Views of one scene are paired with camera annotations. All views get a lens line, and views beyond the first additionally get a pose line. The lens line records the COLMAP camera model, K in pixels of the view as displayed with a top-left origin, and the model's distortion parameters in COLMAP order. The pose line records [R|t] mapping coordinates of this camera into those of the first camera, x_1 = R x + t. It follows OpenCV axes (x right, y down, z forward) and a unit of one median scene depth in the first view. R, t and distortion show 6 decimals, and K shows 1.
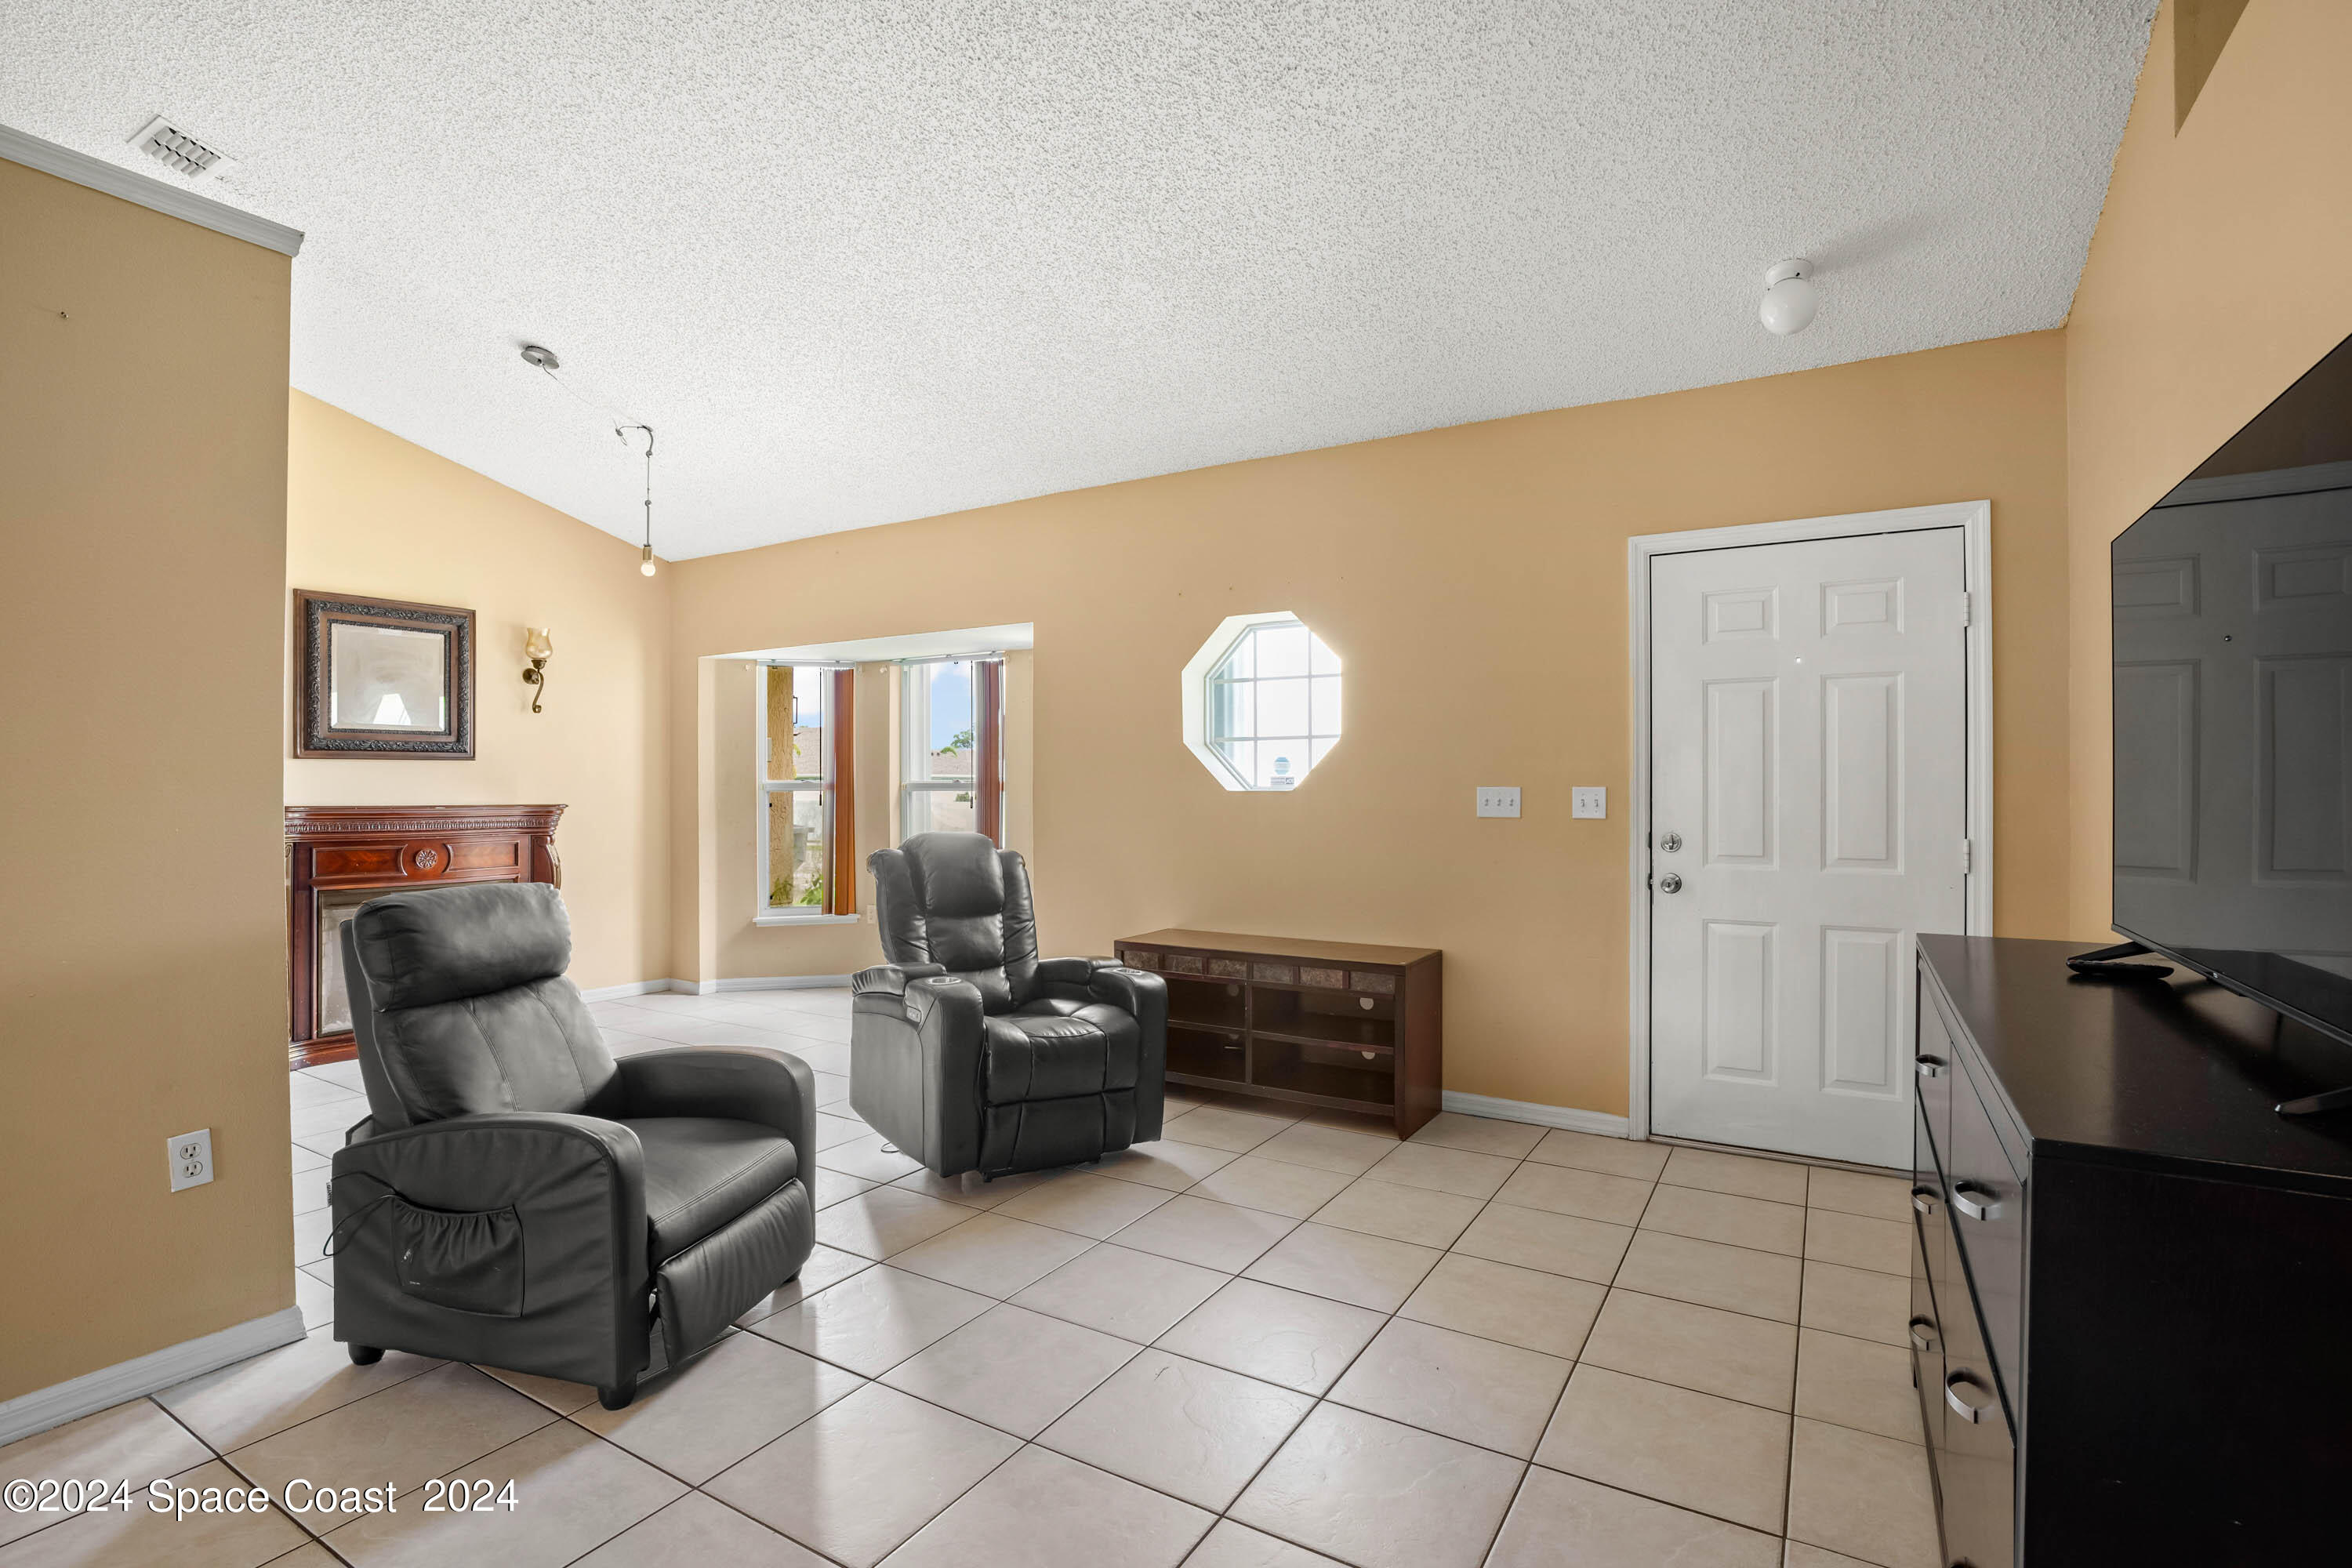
lens RADIAL K [[1101.1, 0, 1176.0], [0, 1101.1, 784.0], [0, 0, 1]] dist [-0.021316, 0.000135]
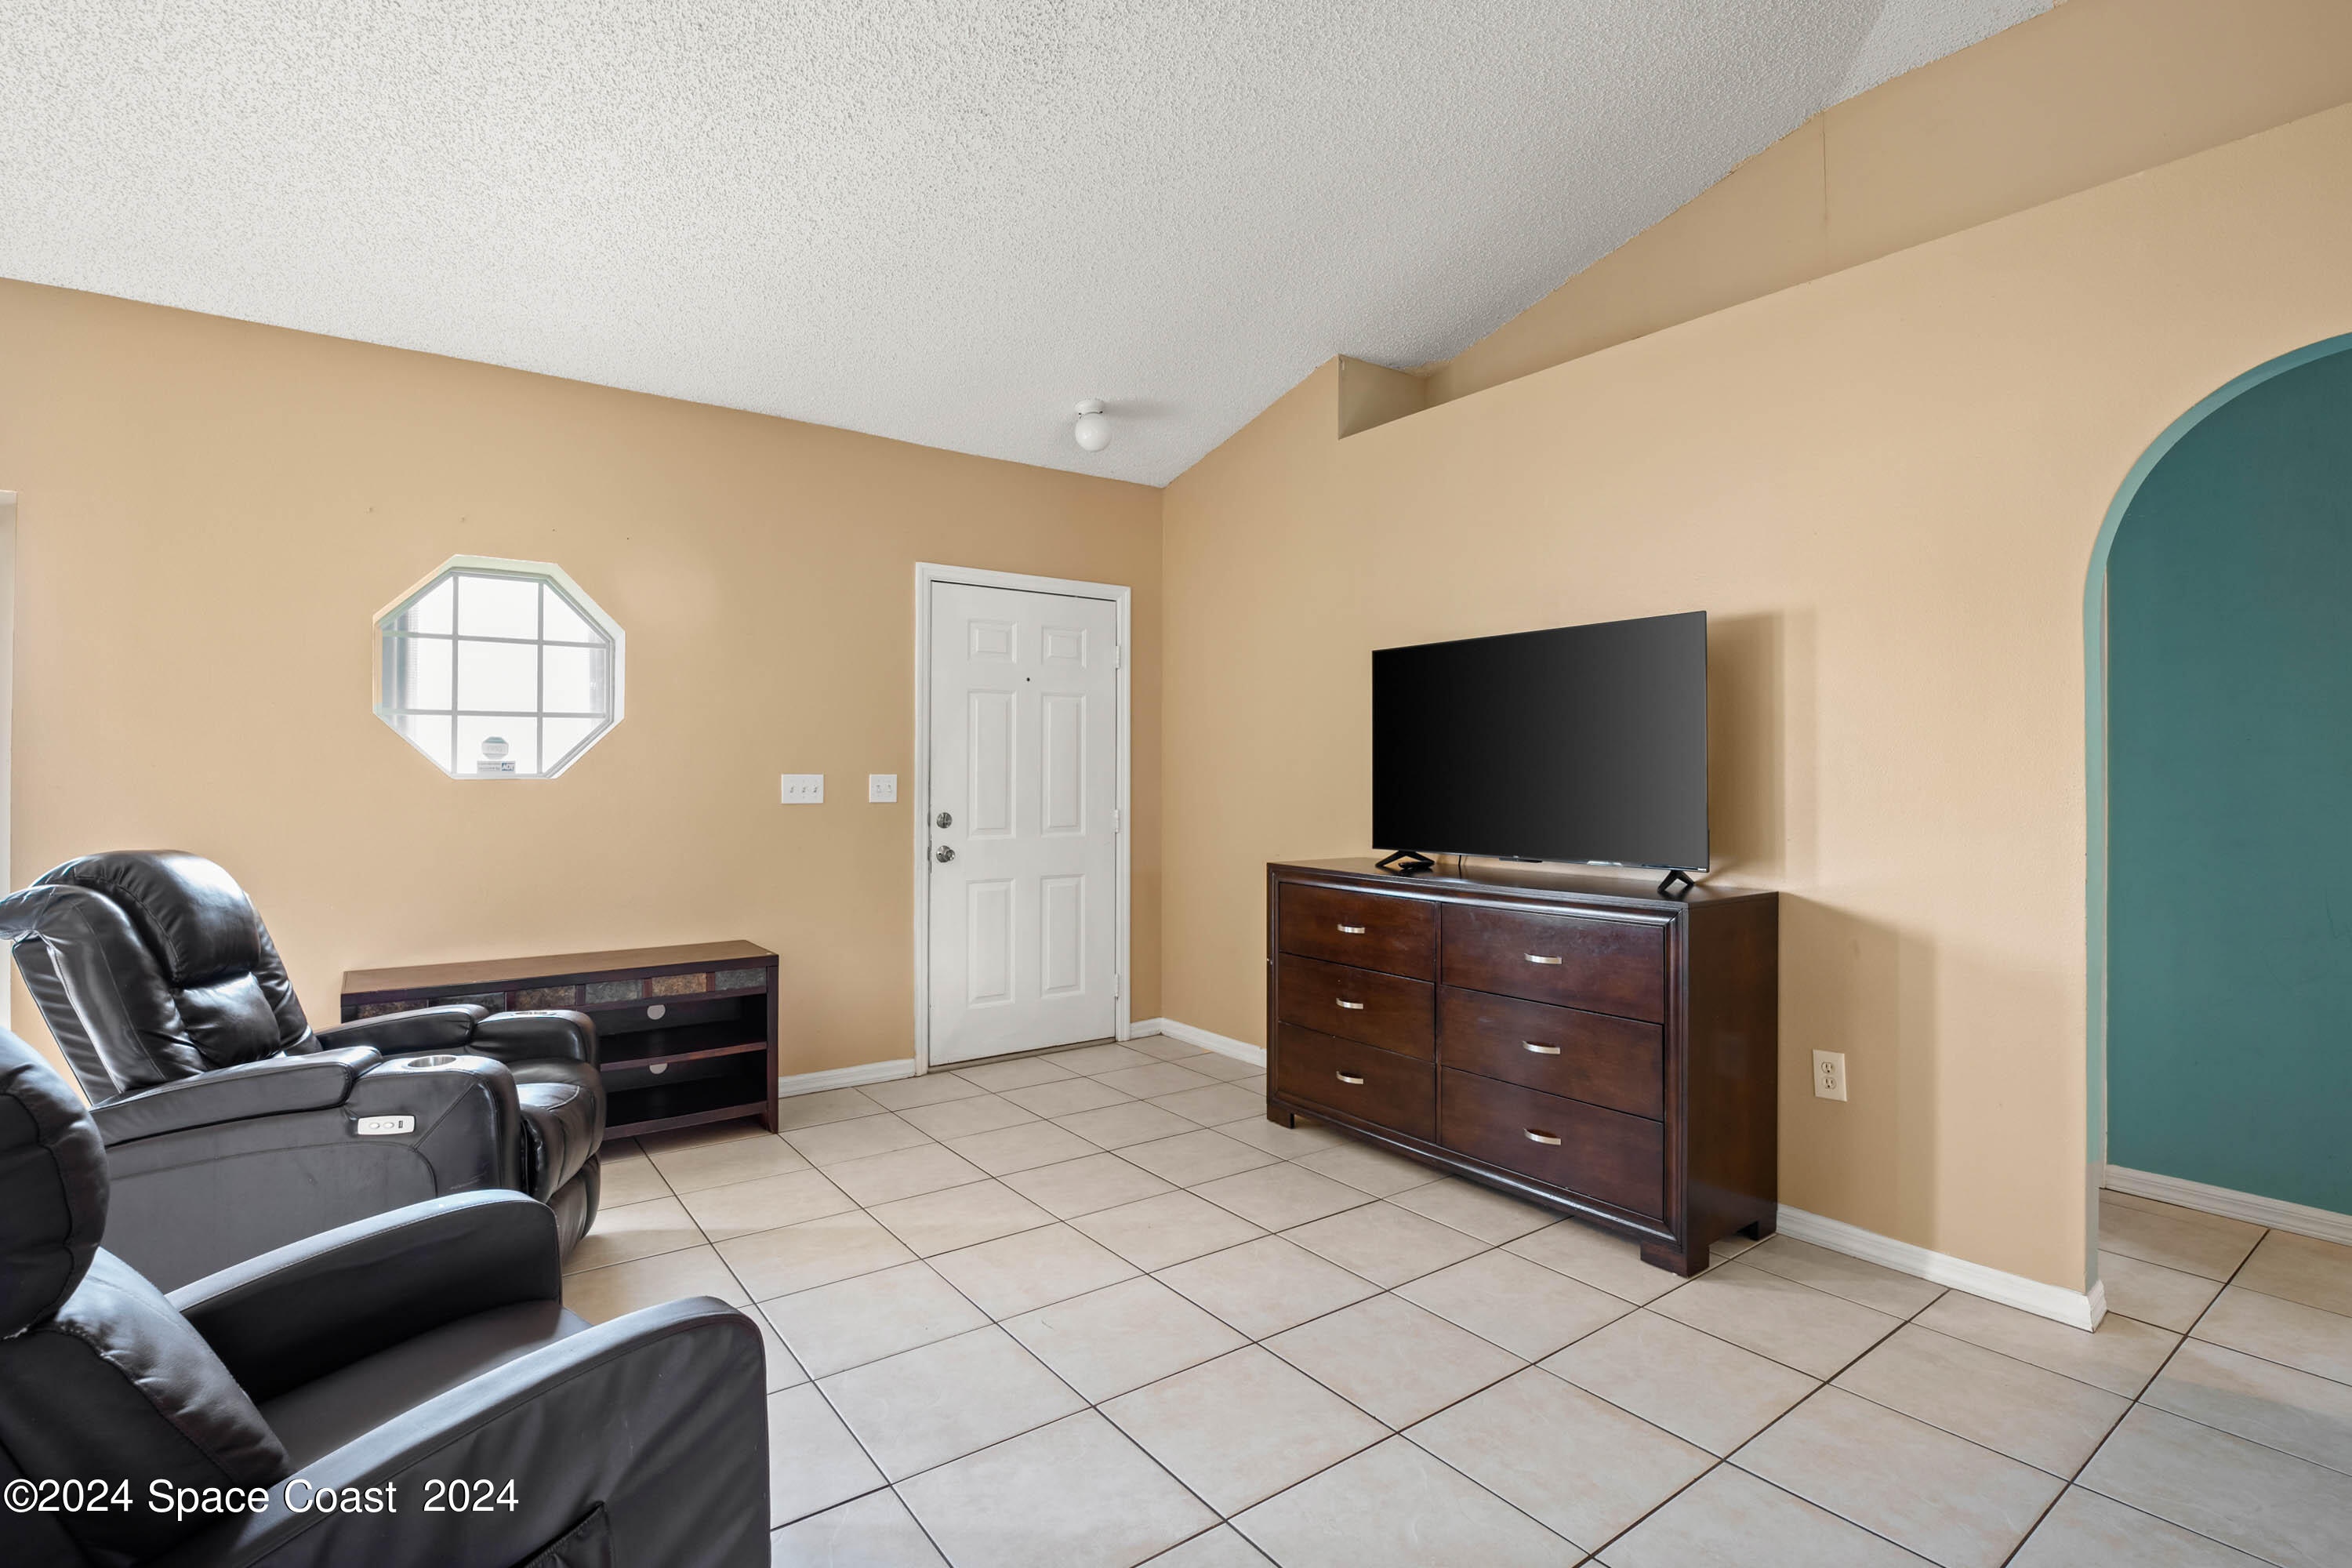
lens RADIAL K [[1138.0, 0, 1170.9], [0, 1138.0, 758.1], [0, 0, 1]] dist [-0.004353, -0.000428]
pose [[0.392982, 0.012463, 0.919462, -0.618242], [-0.004457, 0.999922, -0.011649, -0.002107], [-0.919535, 0.000479, 0.393007, 0.280502]]
